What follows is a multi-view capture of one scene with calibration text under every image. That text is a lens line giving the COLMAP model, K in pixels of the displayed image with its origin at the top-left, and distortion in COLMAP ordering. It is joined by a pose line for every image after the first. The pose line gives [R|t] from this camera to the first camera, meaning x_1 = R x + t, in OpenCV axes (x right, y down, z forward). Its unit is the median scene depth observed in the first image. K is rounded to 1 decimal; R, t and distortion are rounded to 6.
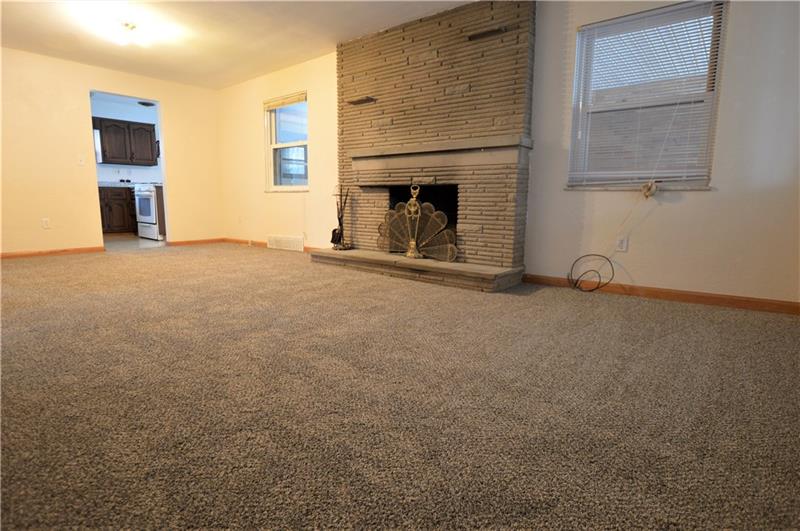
lens RADIAL K [[419.6, 0, 400.0], [0, 419.6, 265.5], [0, 0, 1]] dist [-0.026297, 0.000708]
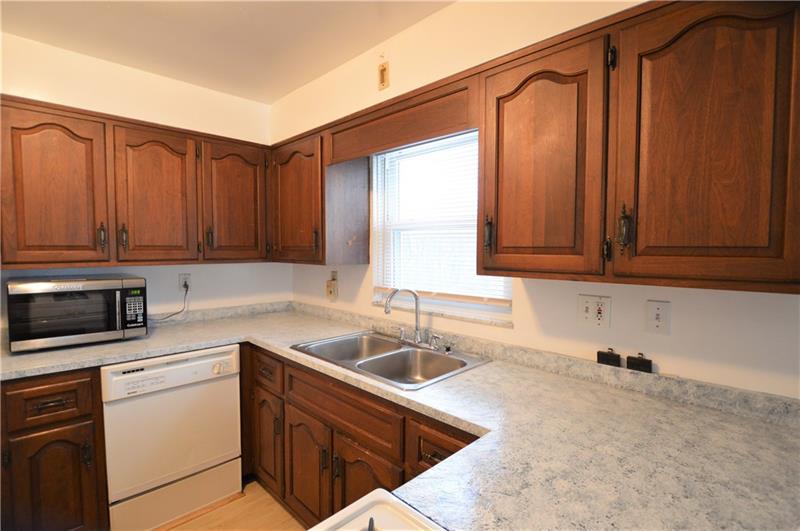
lens RADIAL K [[383.9, 0, 400.0], [0, 383.9, 265.5], [0, 0, 1]] dist [-0.022298, -0.000390]
pose [[-0.109161, 0.042902, -0.993098, -0.935347], [-0.171280, 0.983313, 0.061306, -0.460191], [0.979156, 0.176790, -0.099991, 1.754718]]
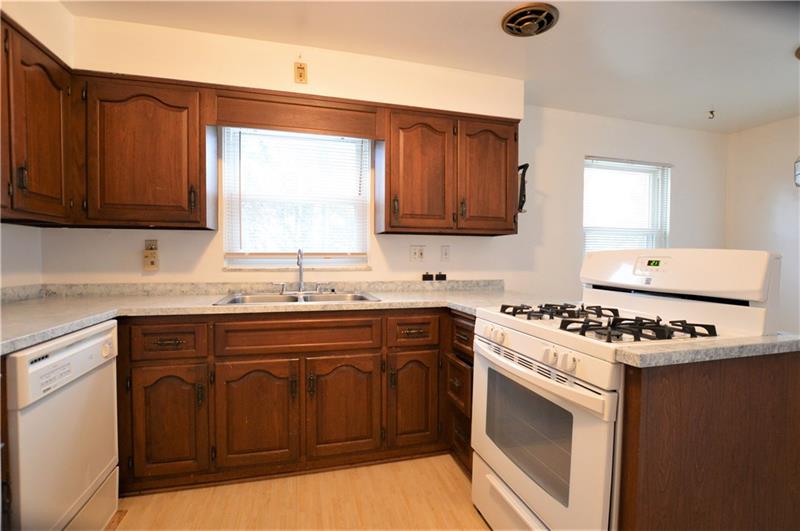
lens RADIAL K [[383.9, 0, 400.0], [0, 383.9, 265.5], [0, 0, 1]] dist [-0.022298, -0.000390]
pose [[0.812346, 0.015183, -0.582979, -0.941295], [-0.101566, 0.988067, -0.115794, -0.330665], [0.574264, 0.153276, 0.804194, 1.360515]]
